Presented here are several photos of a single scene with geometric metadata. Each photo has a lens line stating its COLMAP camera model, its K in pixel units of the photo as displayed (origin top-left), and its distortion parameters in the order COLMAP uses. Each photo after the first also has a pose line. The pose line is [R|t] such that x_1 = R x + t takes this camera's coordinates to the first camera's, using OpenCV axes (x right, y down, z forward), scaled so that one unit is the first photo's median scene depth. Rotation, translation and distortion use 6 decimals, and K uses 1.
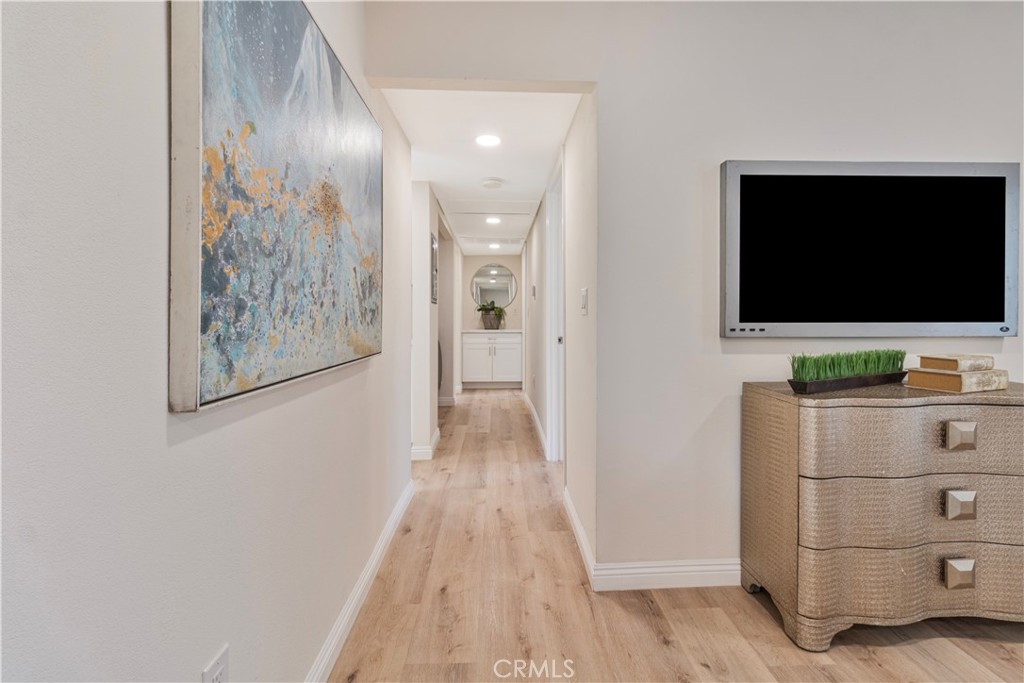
lens RADIAL K [[490.6, 0, 511.9], [0, 490.6, 320.6], [0, 0, 1]] dist [0.000829, 0.000192]
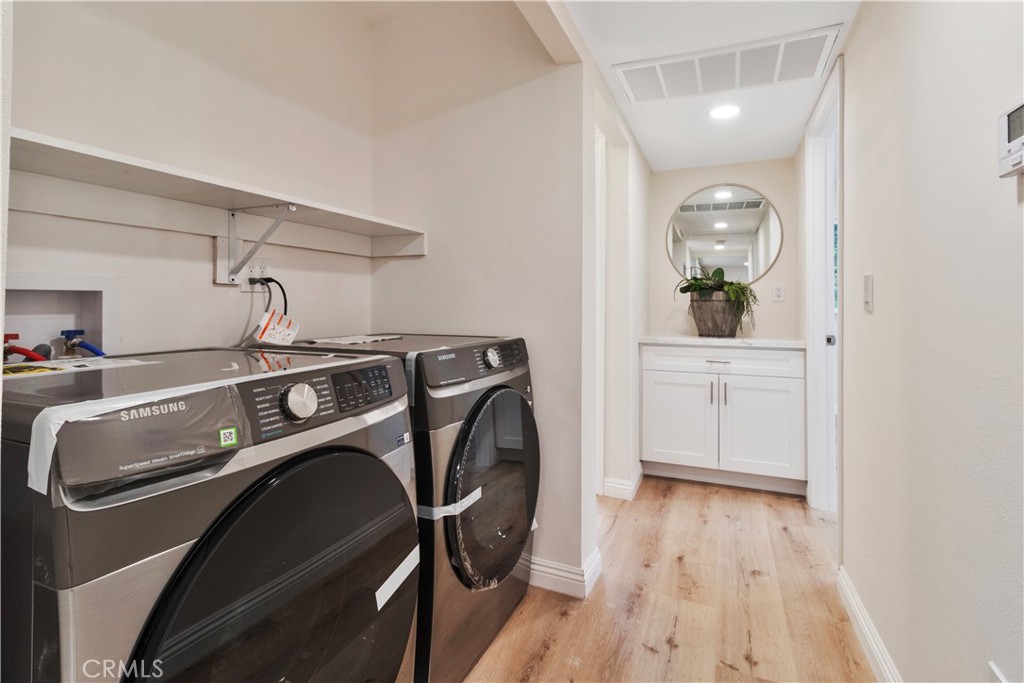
lens RADIAL K [[500.1, 0, 512.3], [0, 500.1, 305.3], [0, 0, 1]] dist [-0.000152, -0.000022]
pose [[0.907400, -0.005159, -0.420237, -0.020450], [0.001057, 0.999950, -0.009994, -0.004465], [0.420268, 0.008624, 0.907359, 0.545095]]
